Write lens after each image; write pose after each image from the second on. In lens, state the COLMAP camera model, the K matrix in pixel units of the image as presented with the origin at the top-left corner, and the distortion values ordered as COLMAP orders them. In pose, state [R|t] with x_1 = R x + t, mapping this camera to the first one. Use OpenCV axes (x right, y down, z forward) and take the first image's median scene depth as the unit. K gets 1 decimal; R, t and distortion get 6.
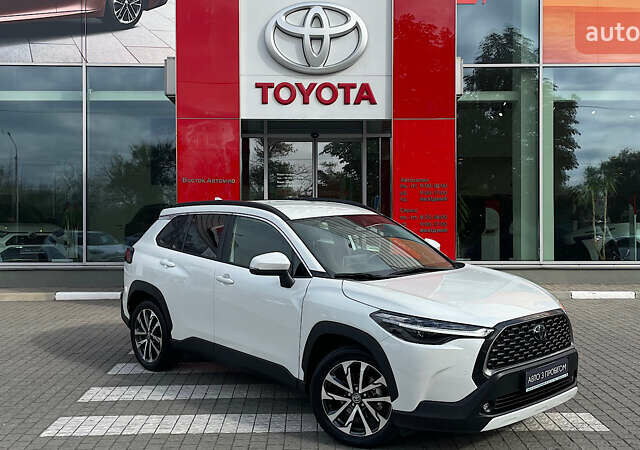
lens RADIAL K [[640.8, 0, 311.9], [0, 640.8, 225.4], [0, 0, 1]] dist [0.064068, -0.014171]
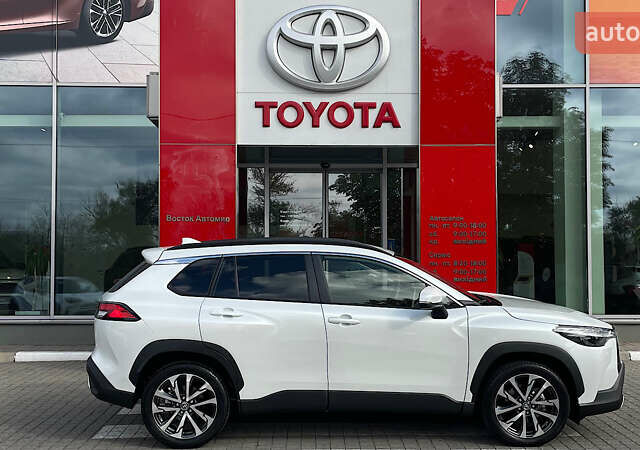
lens RADIAL K [[663.2, 0, 312.1], [0, 663.2, 249.5], [0, 0, 1]] dist [0.053406, -0.005724]
pose [[0.999997, 0.001053, 0.002017, -0.013919], [-0.000996, 0.999611, -0.027874, -0.005992], [-0.002045, 0.027872, 0.999609, 0.131844]]
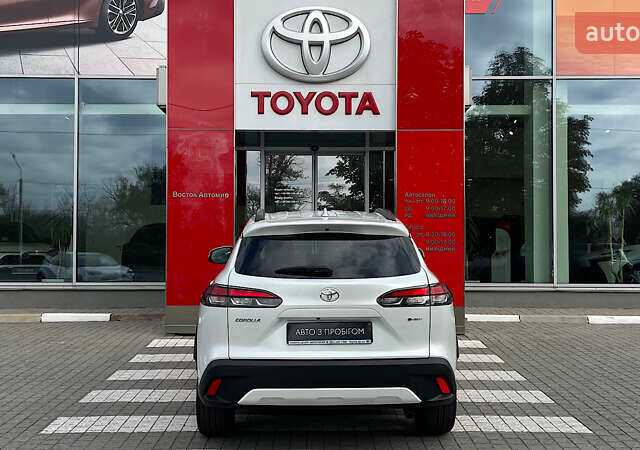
lens RADIAL K [[631.5, 0, 314.2], [0, 631.5, 239.1], [0, 0, 1]] dist [0.053547, -0.001161]
pose [[0.999898, 0.003781, -0.013775, 0.016615], [-0.004072, 0.999768, -0.021152, 0.012662], [0.013692, 0.021206, 0.999681, 0.070091]]
